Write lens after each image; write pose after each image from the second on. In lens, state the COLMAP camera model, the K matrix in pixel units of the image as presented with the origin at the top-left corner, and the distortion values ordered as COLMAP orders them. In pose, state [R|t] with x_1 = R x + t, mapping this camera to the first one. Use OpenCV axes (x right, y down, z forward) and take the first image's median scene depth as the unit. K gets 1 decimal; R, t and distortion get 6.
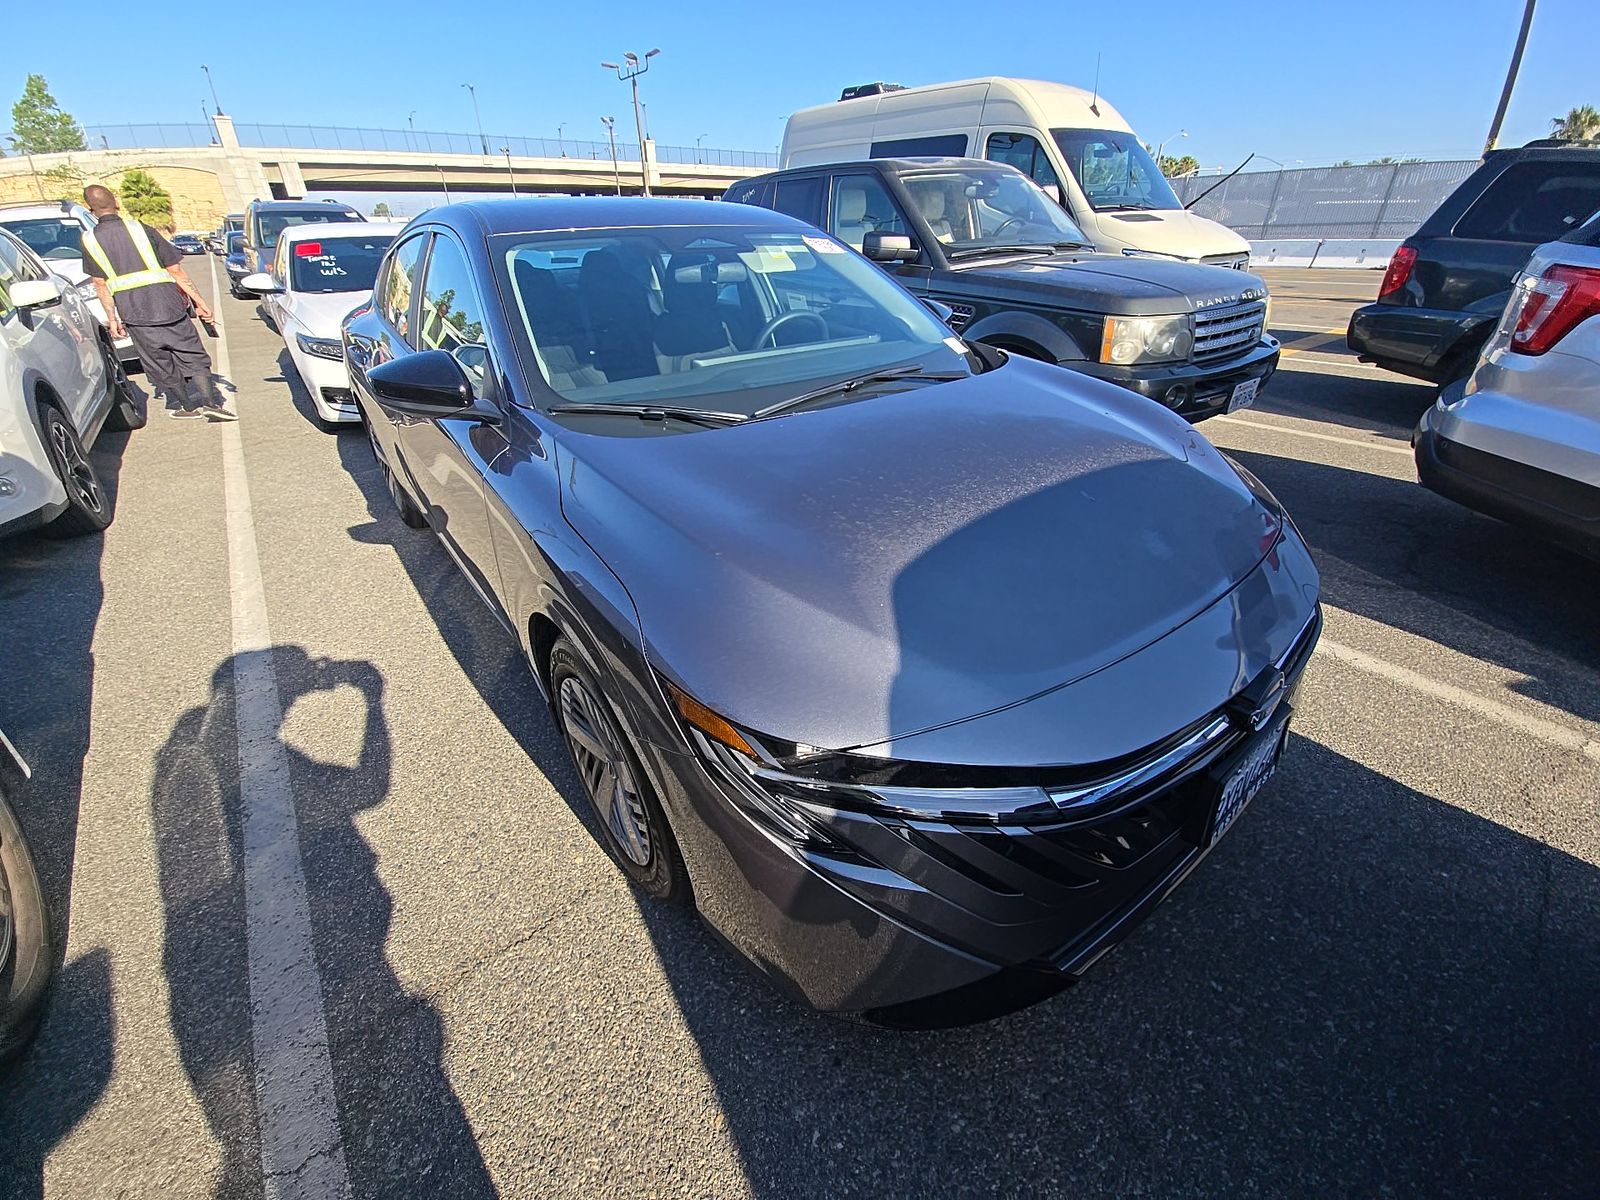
lens RADIAL K [[636.6, 0, 800.0], [0, 636.6, 600.0], [0, 0, 1]] dist [0.023220, -0.014197]
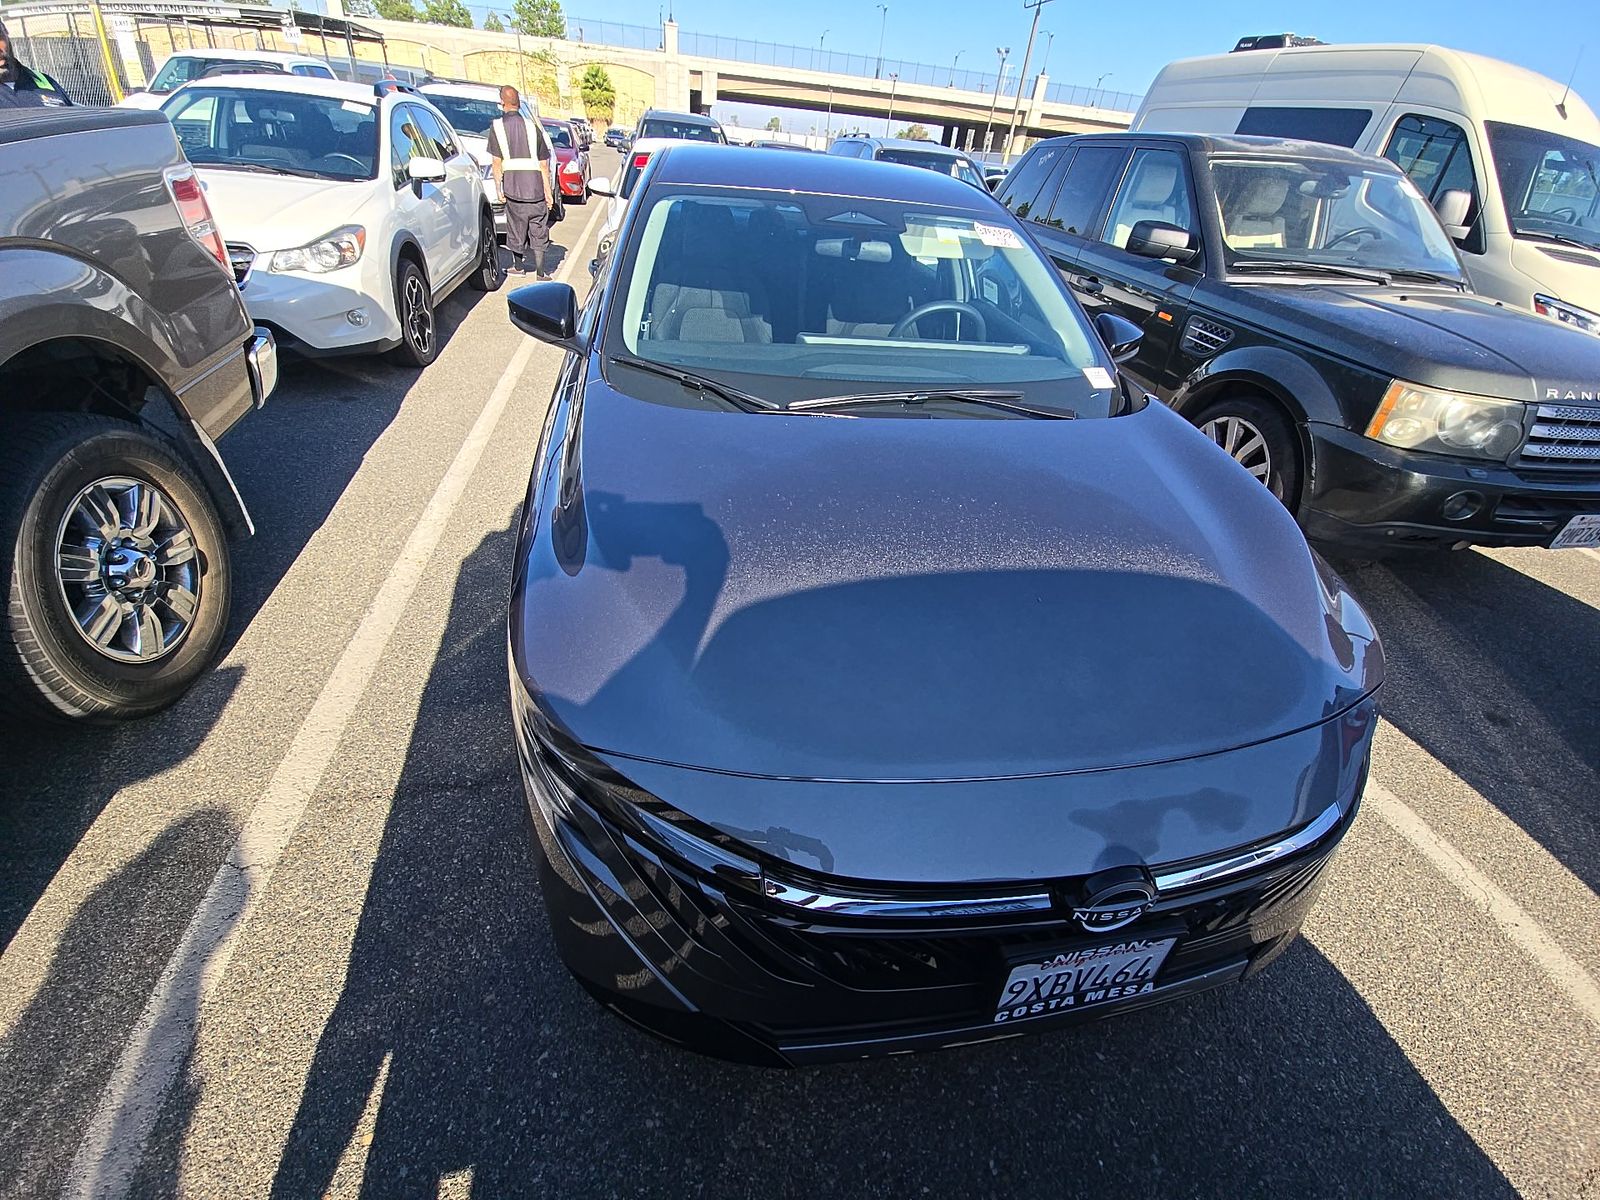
lens RADIAL K [[632.8, 0, 800.0], [0, 632.8, 600.0], [0, 0, 1]] dist [0.030258, -0.015592]
pose [[0.890386, 0.332705, -0.310677, 0.166374], [-0.311594, 0.943003, 0.116851, -0.059706], [0.331846, -0.007238, 0.943306, 0.033893]]
